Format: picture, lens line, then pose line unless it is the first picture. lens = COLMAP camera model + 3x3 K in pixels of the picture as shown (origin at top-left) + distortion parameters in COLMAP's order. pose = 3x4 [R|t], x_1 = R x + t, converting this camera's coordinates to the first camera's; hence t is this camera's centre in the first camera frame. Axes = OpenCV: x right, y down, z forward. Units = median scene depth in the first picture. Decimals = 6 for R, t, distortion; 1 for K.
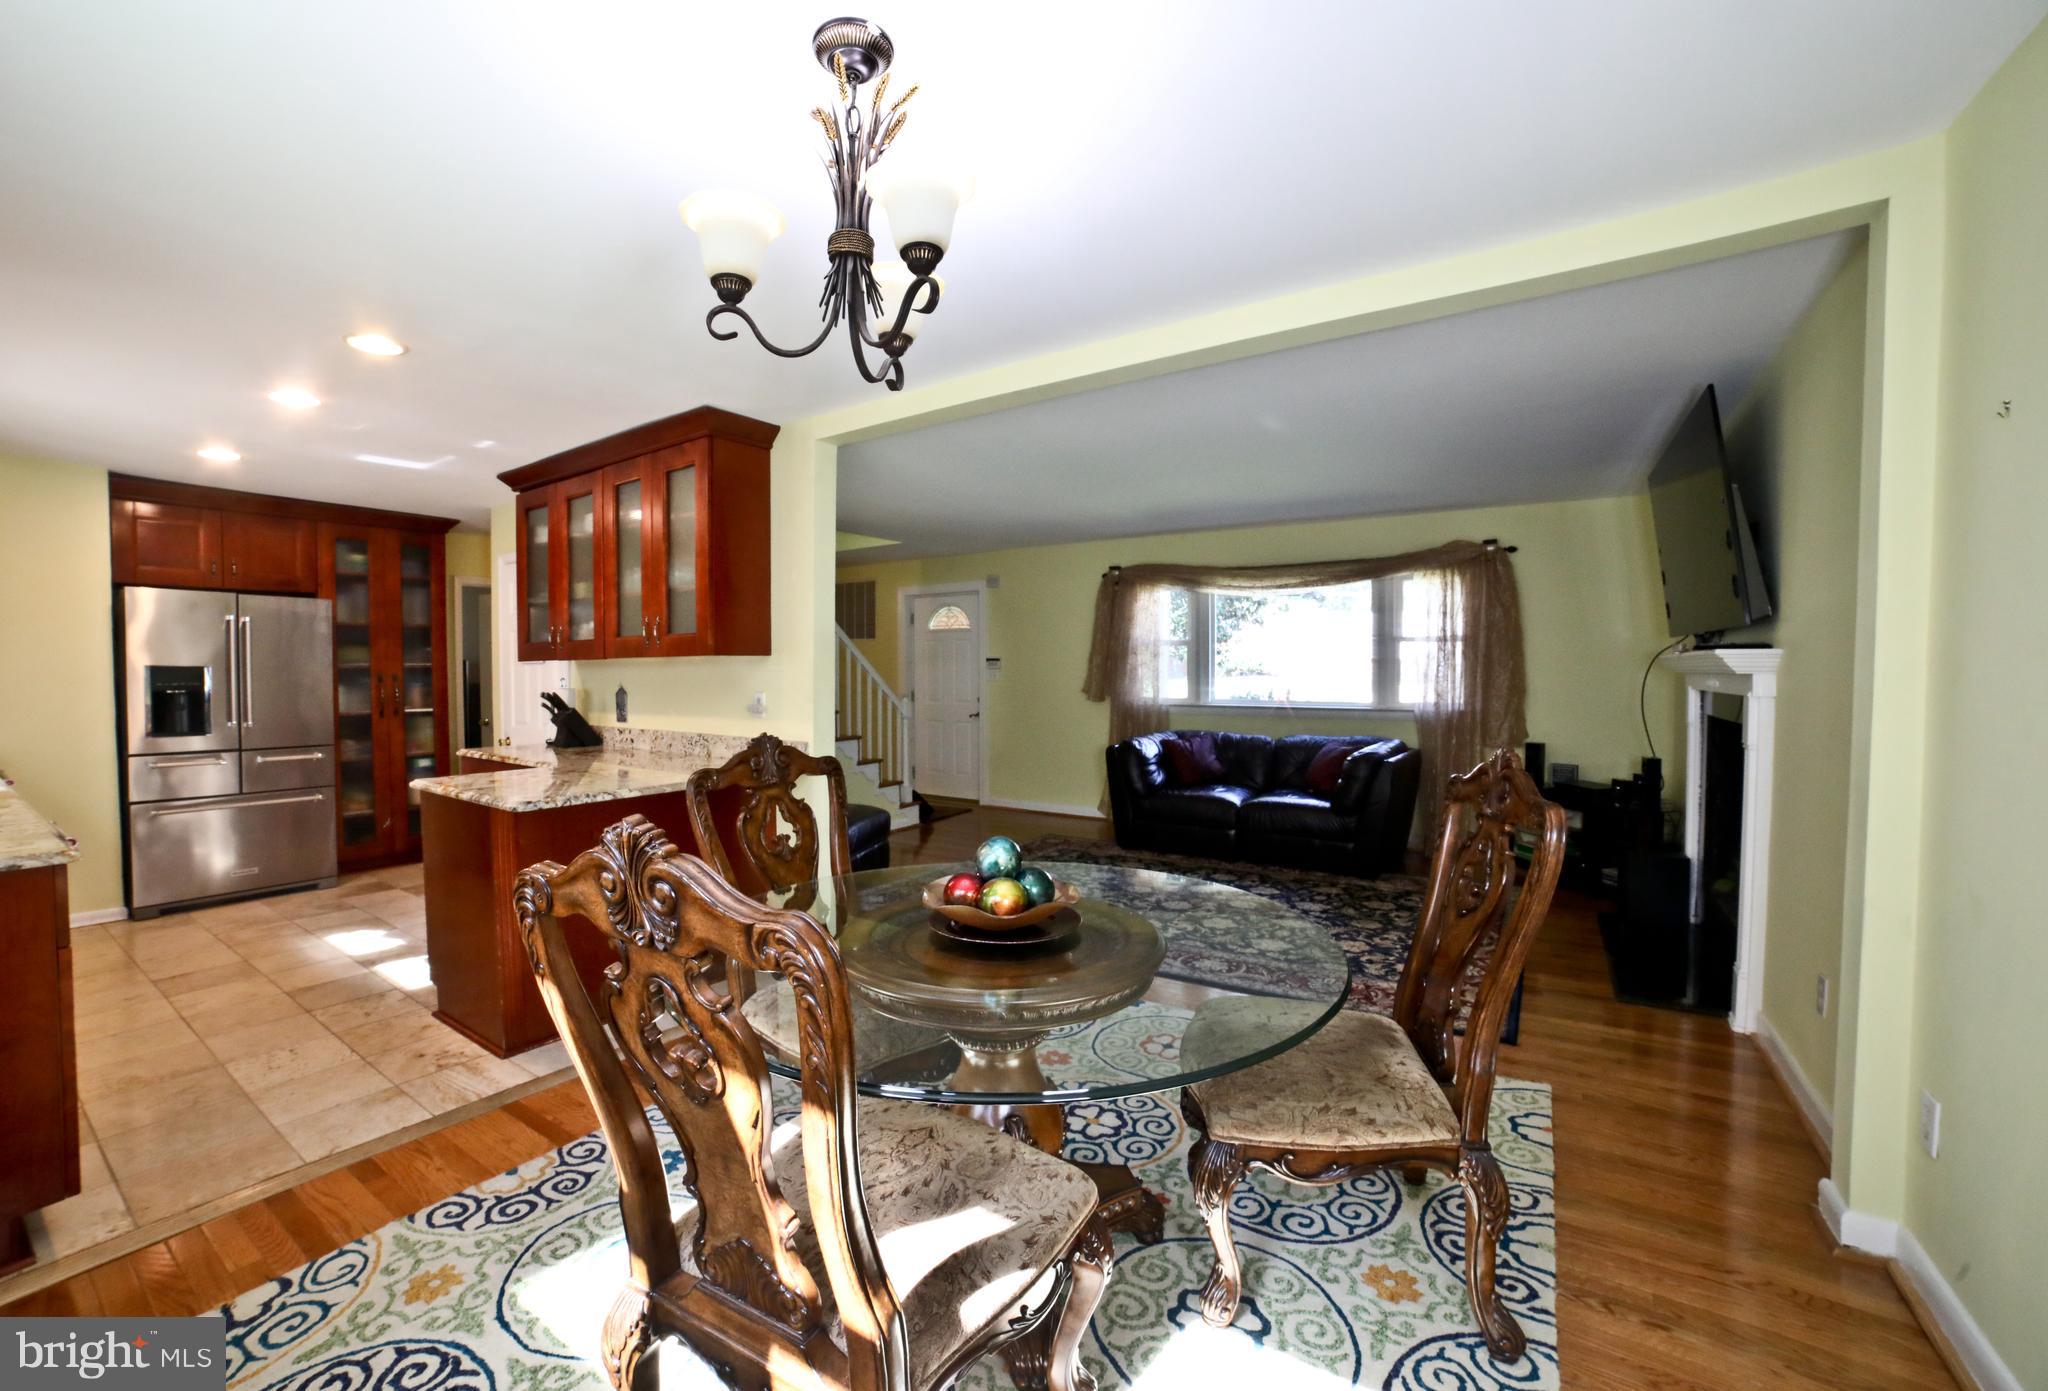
lens RADIAL K [[855.6, 0, 1024.0], [0, 855.6, 695.5], [0, 0, 1]] dist [-0.044228, 0.000049]
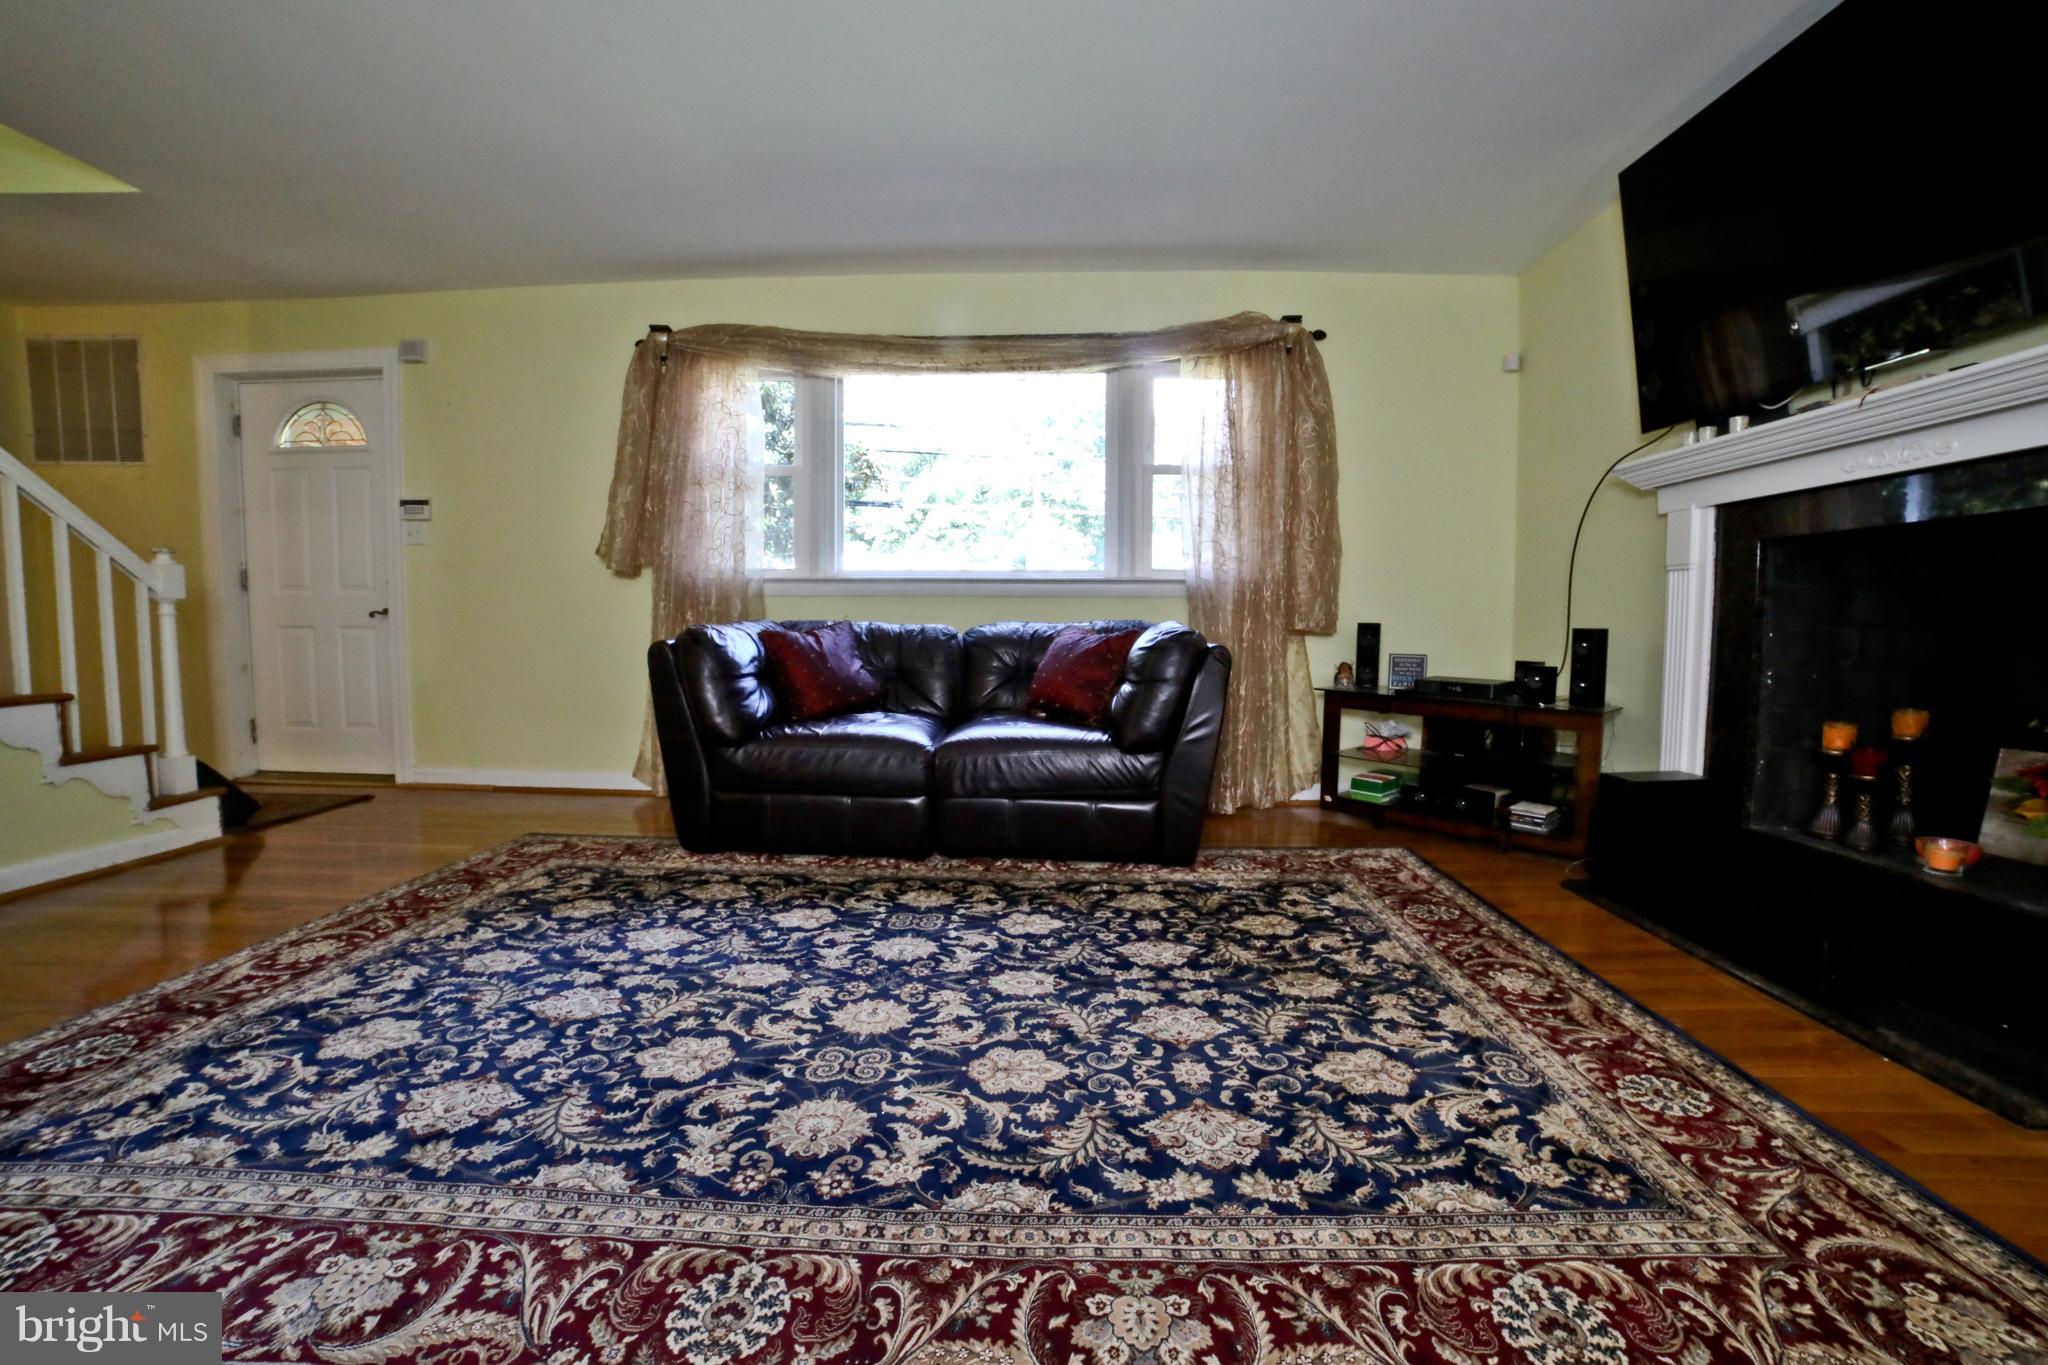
lens RADIAL K [[858.0, 0, 1024.0], [0, 858.0, 682.5], [0, 0, 1]] dist [-0.112302, 0.038431]
pose [[0.863694, -0.031695, 0.503019, 0.039699], [0.010778, 0.998954, 0.044438, 0.060584], [-0.503901, -0.032959, 0.863132, 0.475341]]
